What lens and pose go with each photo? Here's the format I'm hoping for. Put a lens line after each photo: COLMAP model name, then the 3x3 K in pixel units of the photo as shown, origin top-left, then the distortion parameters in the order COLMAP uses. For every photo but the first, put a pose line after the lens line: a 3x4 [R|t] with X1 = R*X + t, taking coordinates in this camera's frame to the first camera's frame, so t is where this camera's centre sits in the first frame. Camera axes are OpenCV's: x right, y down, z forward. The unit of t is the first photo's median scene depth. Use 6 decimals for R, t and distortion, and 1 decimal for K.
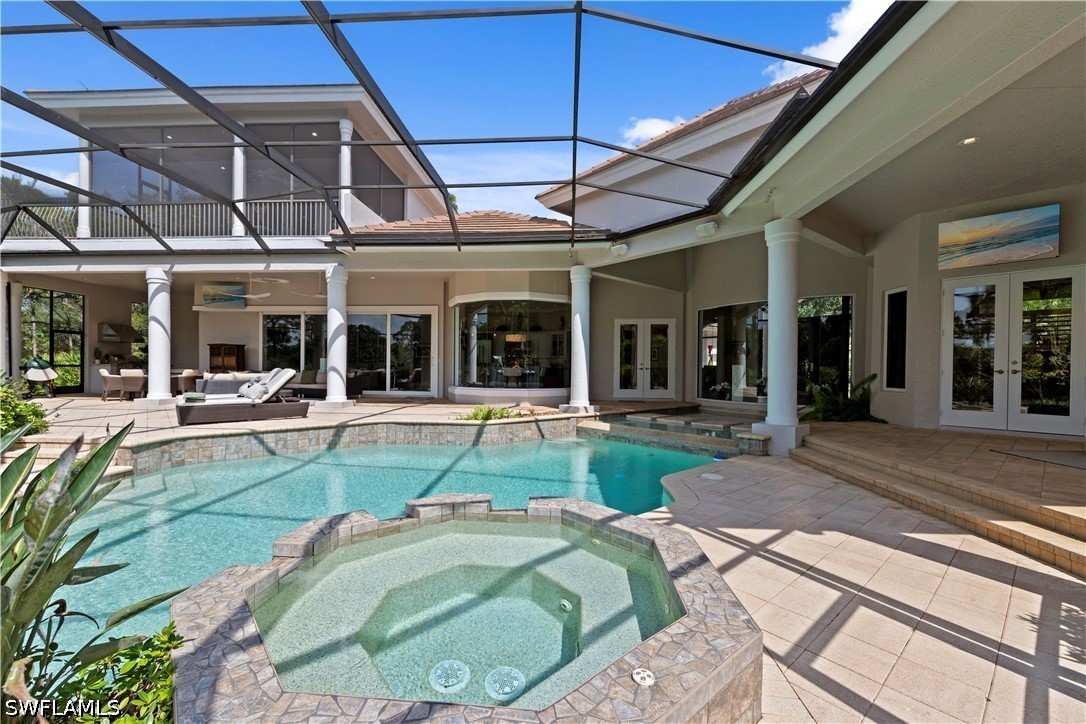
lens RADIAL K [[446.4, 0, 541.8], [0, 446.4, 374.3], [0, 0, 1]] dist [0.000552, 0.000048]
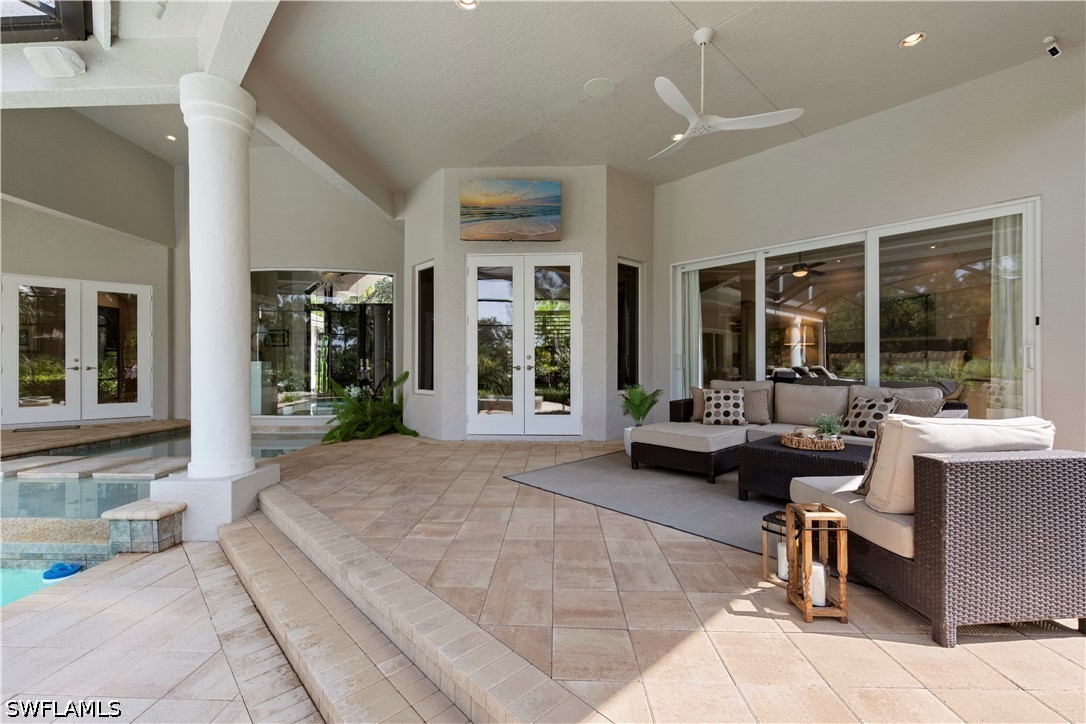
lens RADIAL K [[454.0, 0, 543.0], [0, 454.0, 362.0], [0, 0, 1]] dist [0.000351, 0.000055]
pose [[0.678101, -0.002582, 0.734964, 0.358315], [0.018560, 0.999735, -0.013611, -0.003500], [-0.734735, 0.022870, 0.677969, 0.319010]]
